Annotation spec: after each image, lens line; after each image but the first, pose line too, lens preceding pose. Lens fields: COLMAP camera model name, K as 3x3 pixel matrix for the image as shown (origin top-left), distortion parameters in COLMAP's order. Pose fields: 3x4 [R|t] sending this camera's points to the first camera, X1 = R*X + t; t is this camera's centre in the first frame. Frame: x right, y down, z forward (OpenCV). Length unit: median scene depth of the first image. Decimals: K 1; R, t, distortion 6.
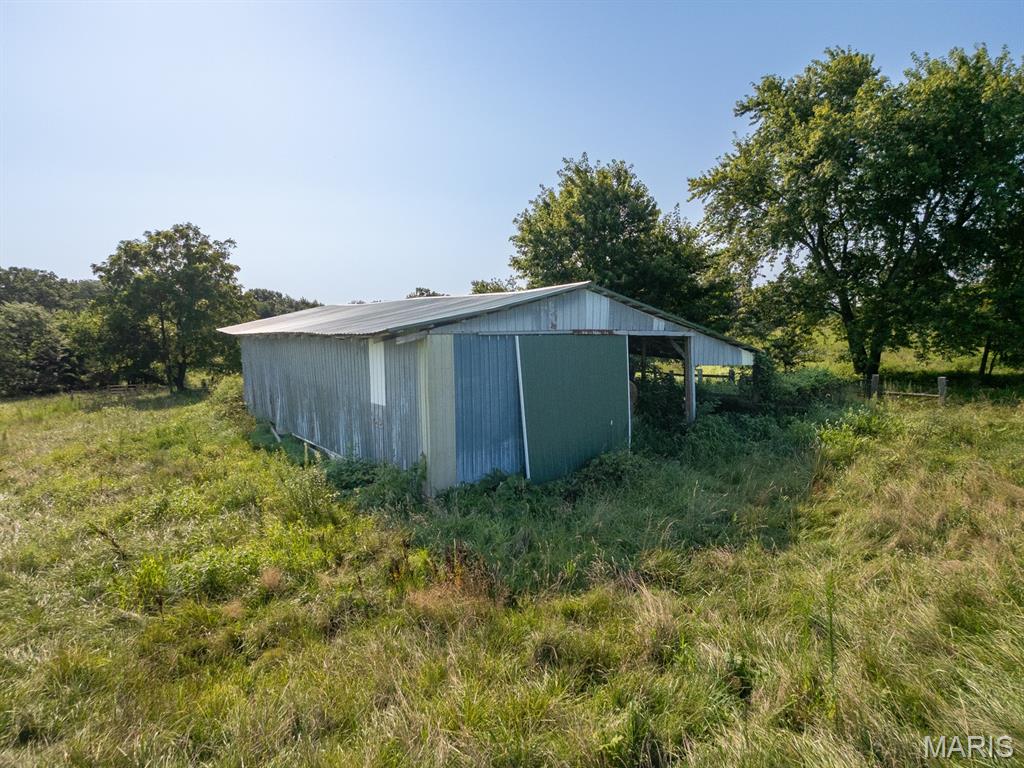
lens RADIAL K [[609.9, 0, 514.7], [0, 609.9, 378.5], [0, 0, 1]] dist [0.023744, -0.021423]
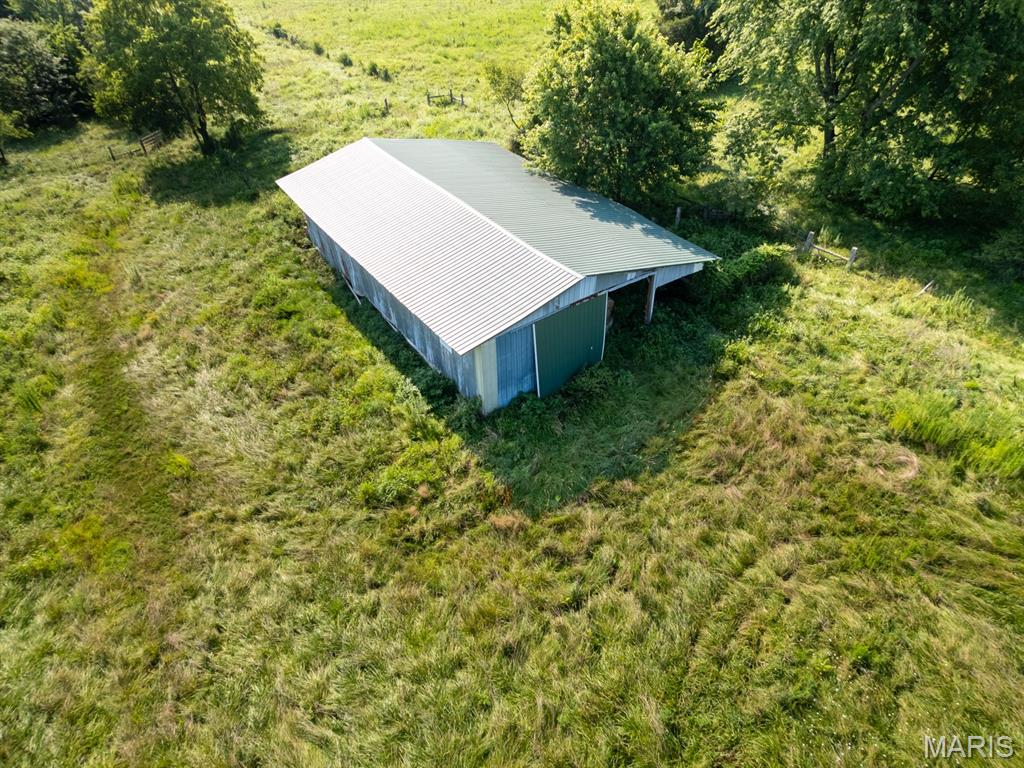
lens RADIAL K [[609.9, 0, 509.3], [0, 609.9, 385.1], [0, 0, 1]] dist [0.023744, -0.021423]
pose [[0.999987, 0.003163, -0.003881, -0.080209], [-0.000321, 0.814126, 0.580688, -1.286893], [0.004996, -0.580679, 0.814117, -0.580119]]
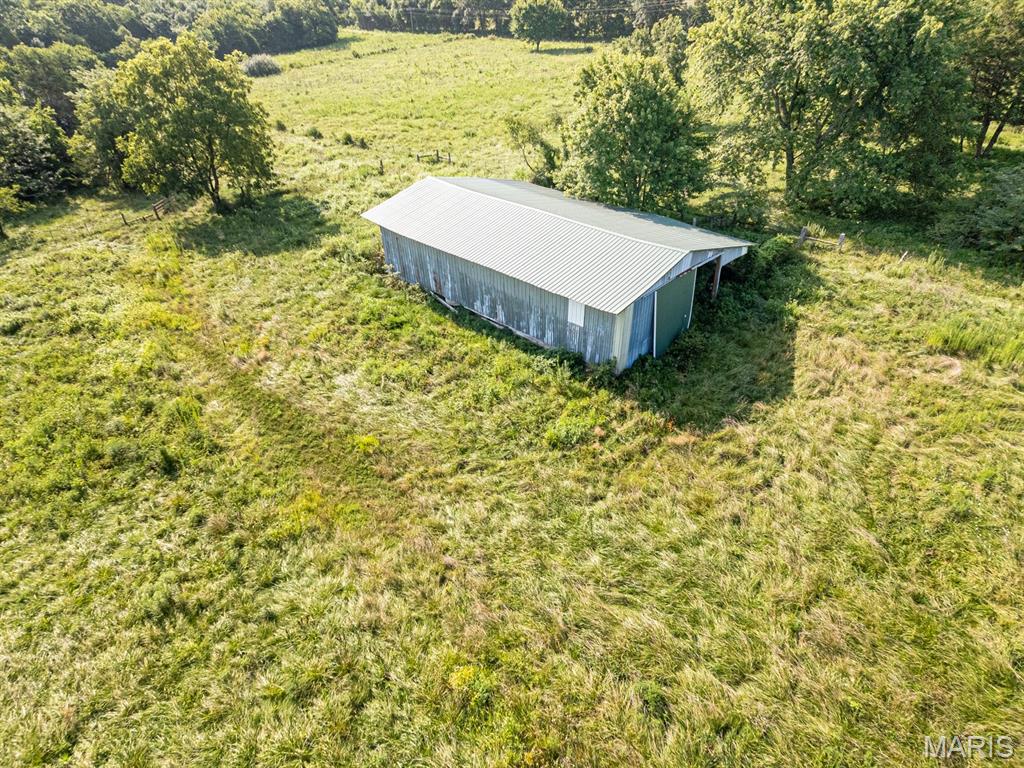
lens RADIAL K [[609.9, 0, 505.9], [0, 609.9, 389.2], [0, 0, 1]] dist [0.023744, -0.021423]
pose [[0.982812, -0.102820, 0.153324, -1.188708], [0.015150, 0.872657, 0.488099, -1.130927], [-0.183985, -0.477387, 0.859216, -1.102611]]
